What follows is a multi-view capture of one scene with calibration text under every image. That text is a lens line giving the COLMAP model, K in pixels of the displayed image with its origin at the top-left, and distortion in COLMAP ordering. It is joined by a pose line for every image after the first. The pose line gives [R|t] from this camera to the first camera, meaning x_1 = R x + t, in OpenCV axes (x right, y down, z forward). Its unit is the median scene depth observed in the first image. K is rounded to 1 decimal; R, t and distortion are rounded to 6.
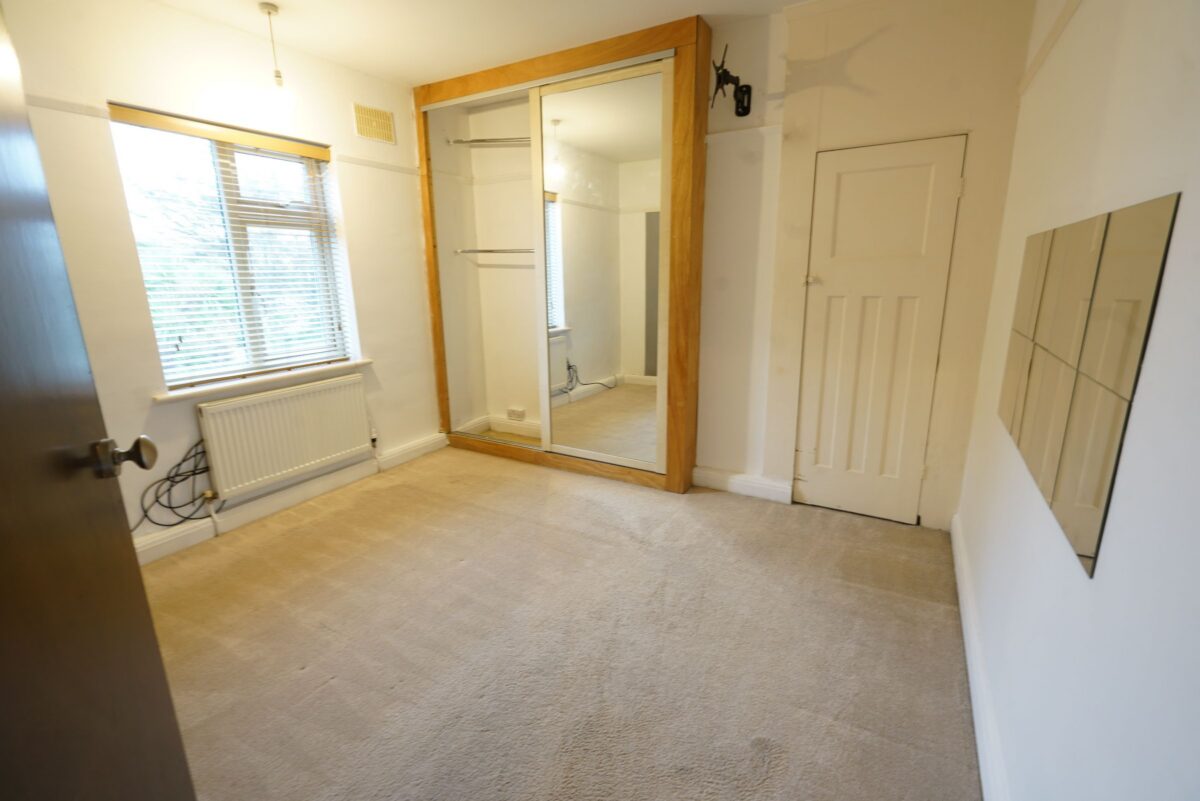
lens RADIAL K [[532.2, 0, 600.9], [0, 532.2, 400.1], [0, 0, 1]] dist [-0.010074, 0.003468]
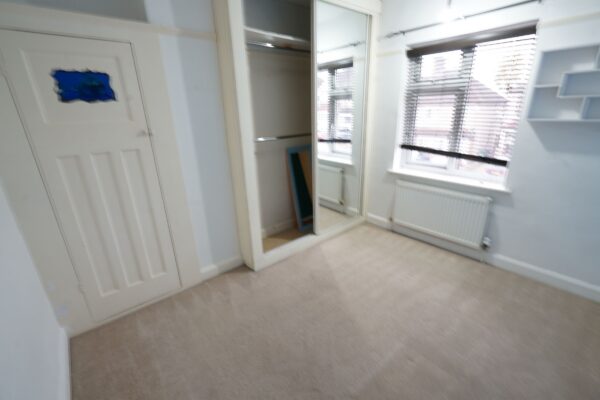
lens RADIAL K [[266.1, 0, 299.7], [0, 266.1, 199.7], [0, 0, 1]] dist [-0.010074, 0.003468]
pose [[-0.325306, 0.322953, -0.888751, 0.305772], [-0.198454, 0.895623, 0.398090, -0.212755], [0.924550, 0.305877, -0.227260, 0.688899]]
